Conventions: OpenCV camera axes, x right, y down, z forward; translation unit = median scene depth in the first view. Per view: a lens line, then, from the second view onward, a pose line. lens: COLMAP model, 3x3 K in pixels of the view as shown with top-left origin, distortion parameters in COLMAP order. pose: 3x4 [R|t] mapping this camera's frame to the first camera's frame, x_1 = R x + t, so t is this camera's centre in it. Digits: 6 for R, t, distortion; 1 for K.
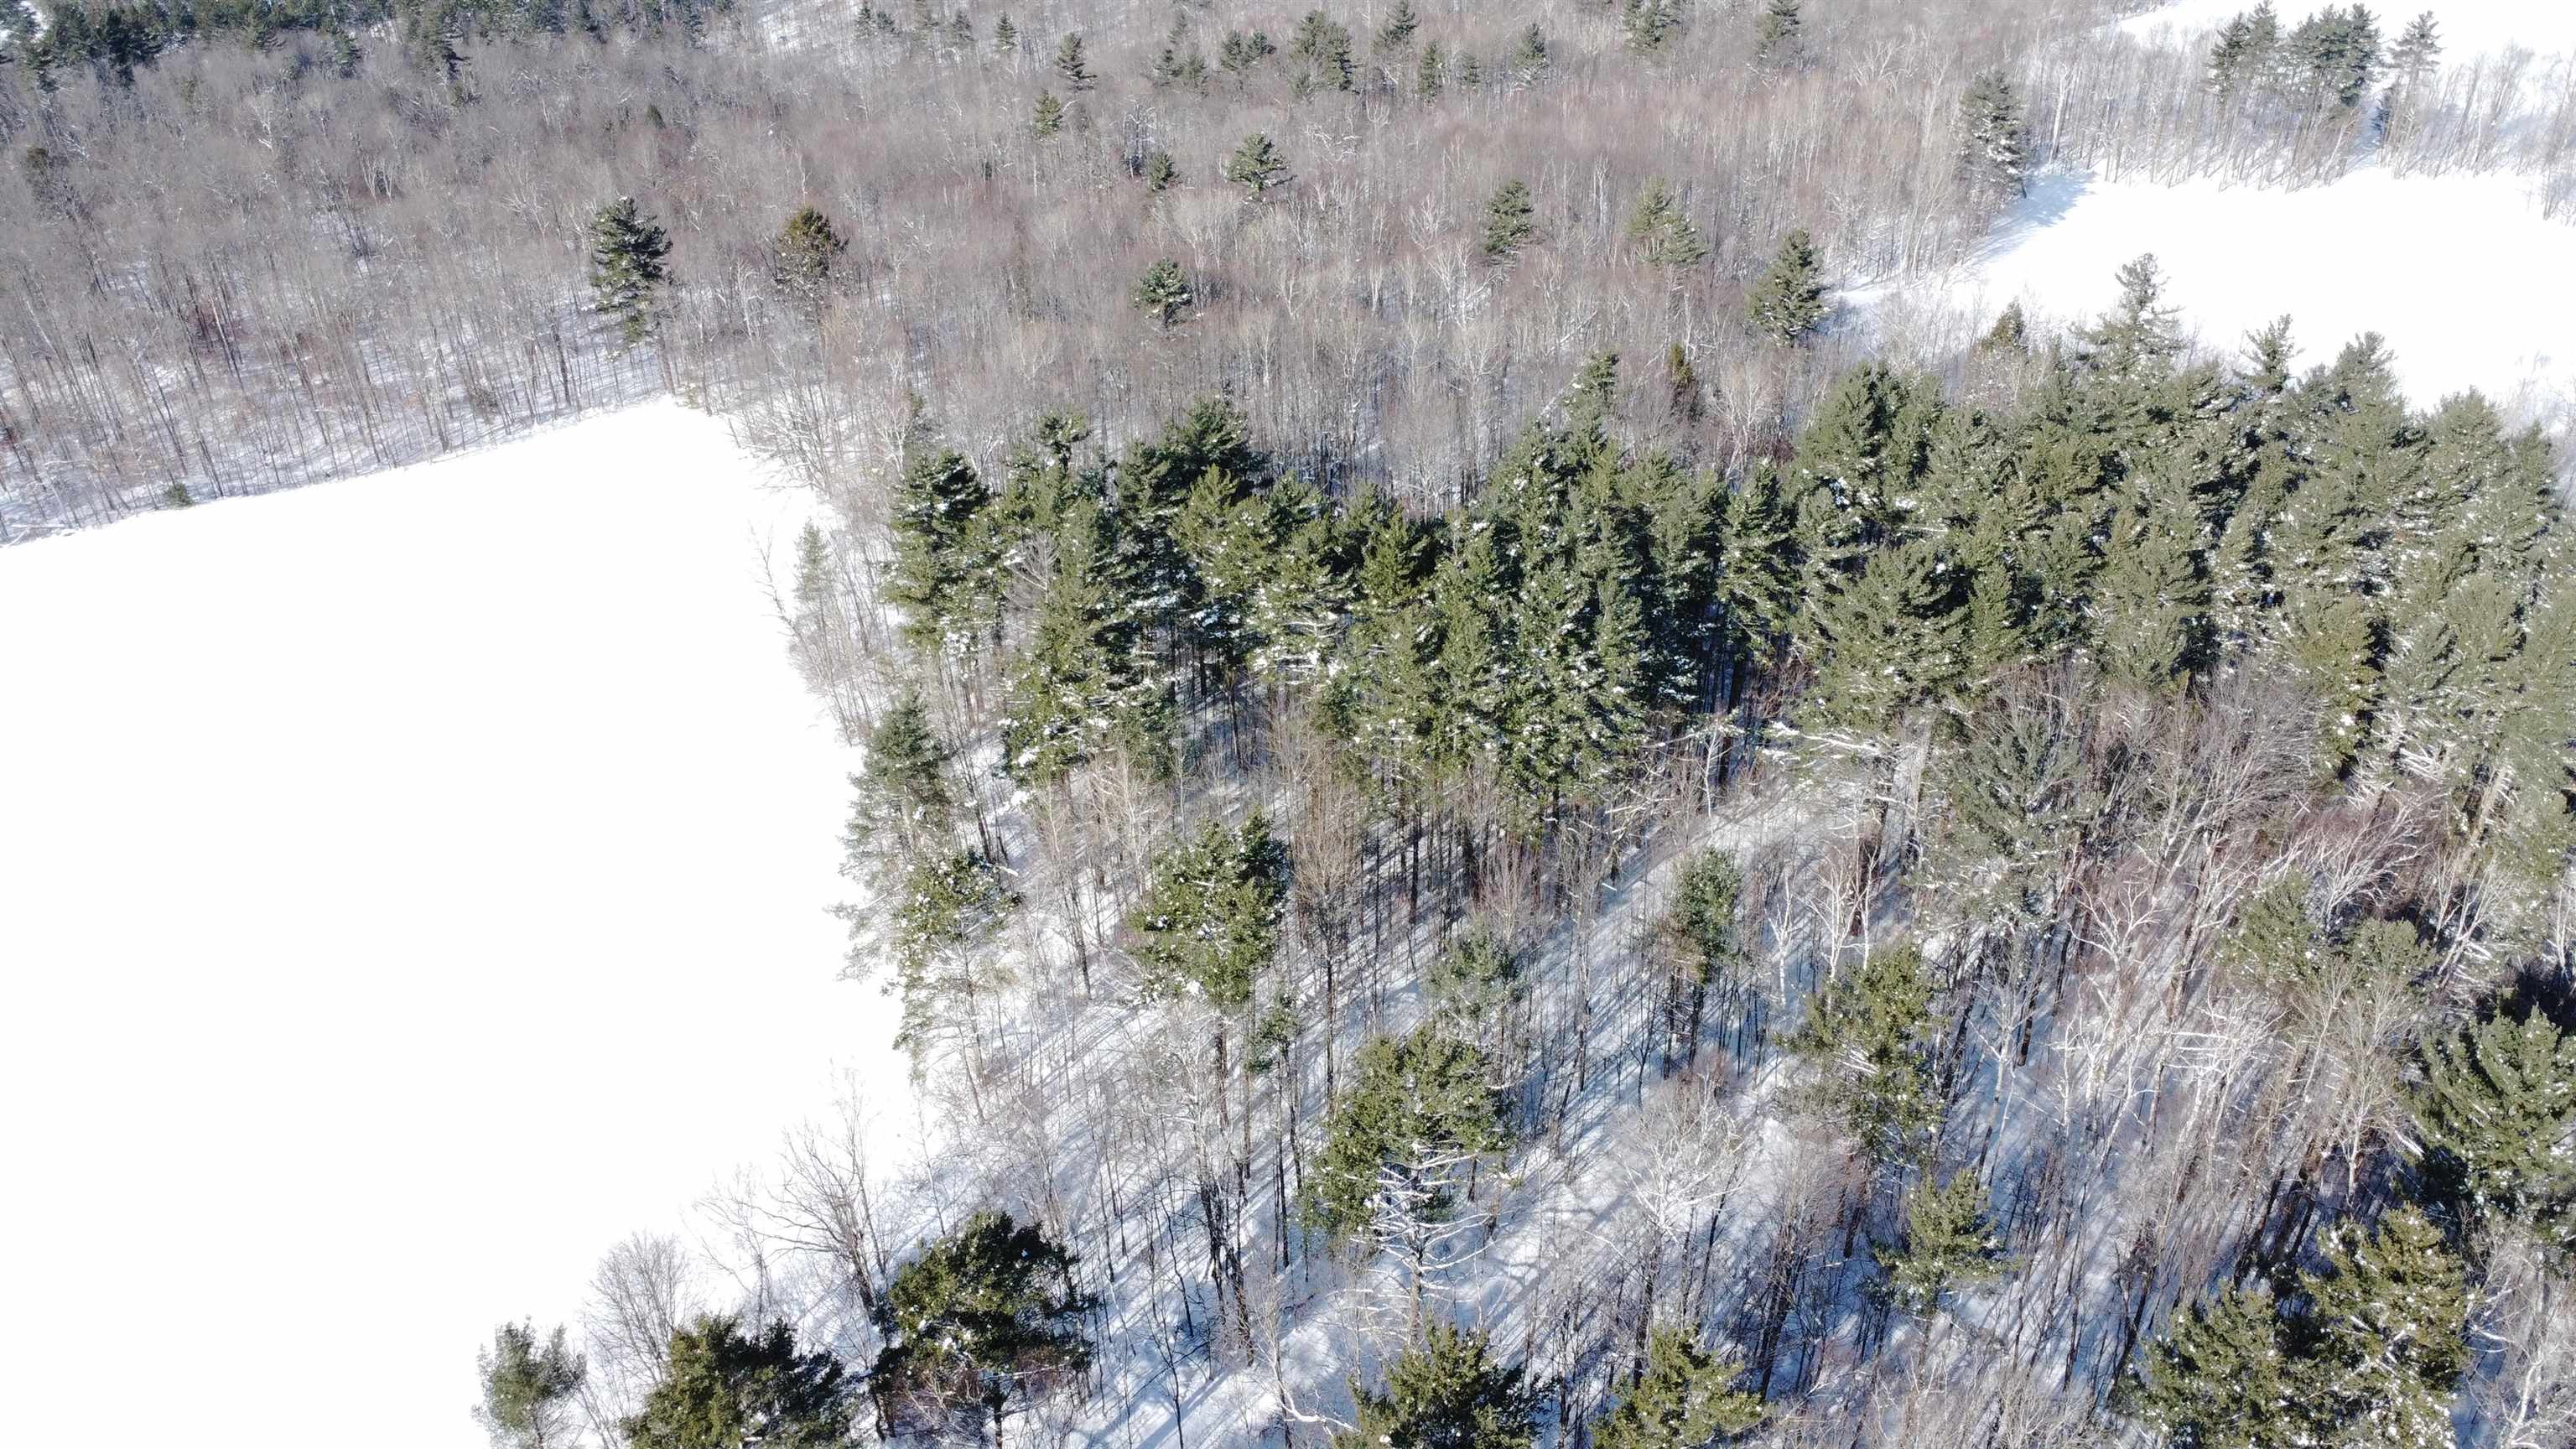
lens RADIAL K [[1862.3, 0, 1291.0], [0, 1862.3, 721.9], [0, 0, 1]] dist [-0.013697, -0.028201]
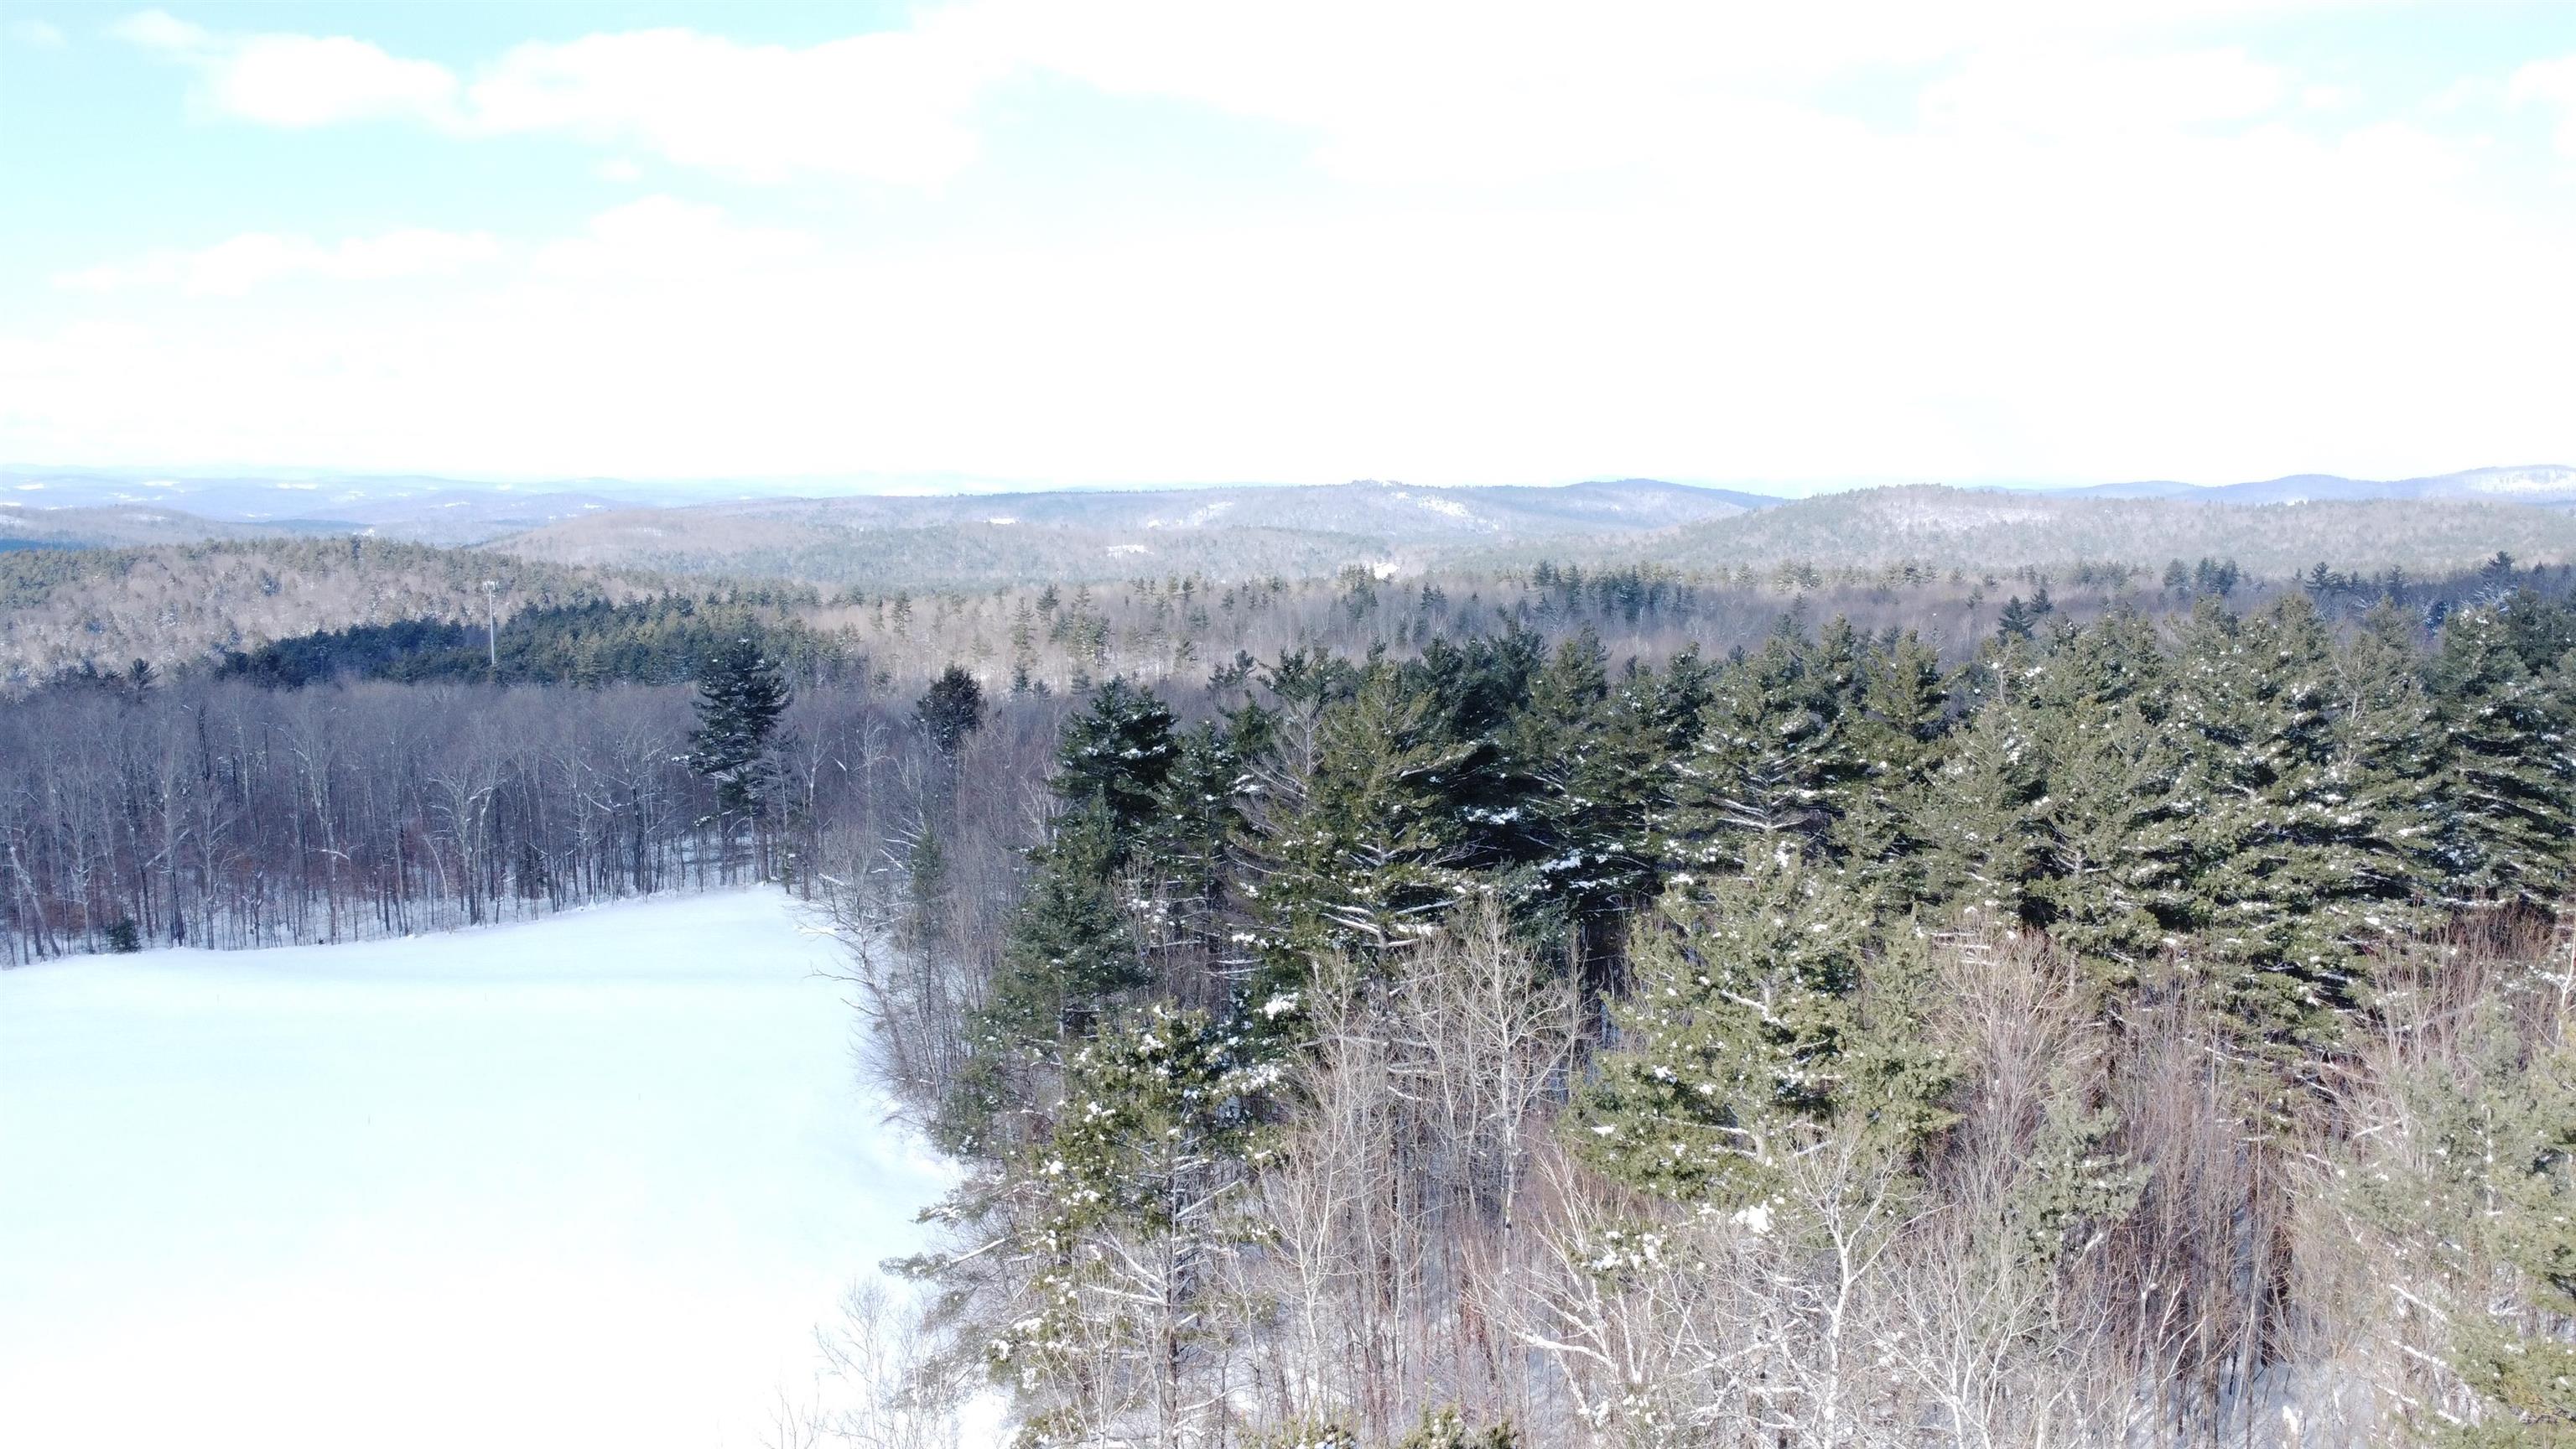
lens RADIAL K [[1862.3, 0, 1291.0], [0, 1862.3, 721.9], [0, 0, 1]] dist [-0.013697, -0.028201]
pose [[0.998054, 0.024263, -0.057437, -0.092394], [-0.046622, 0.902073, -0.429058, 0.157143], [0.041402, 0.430901, 0.901449, 0.392512]]
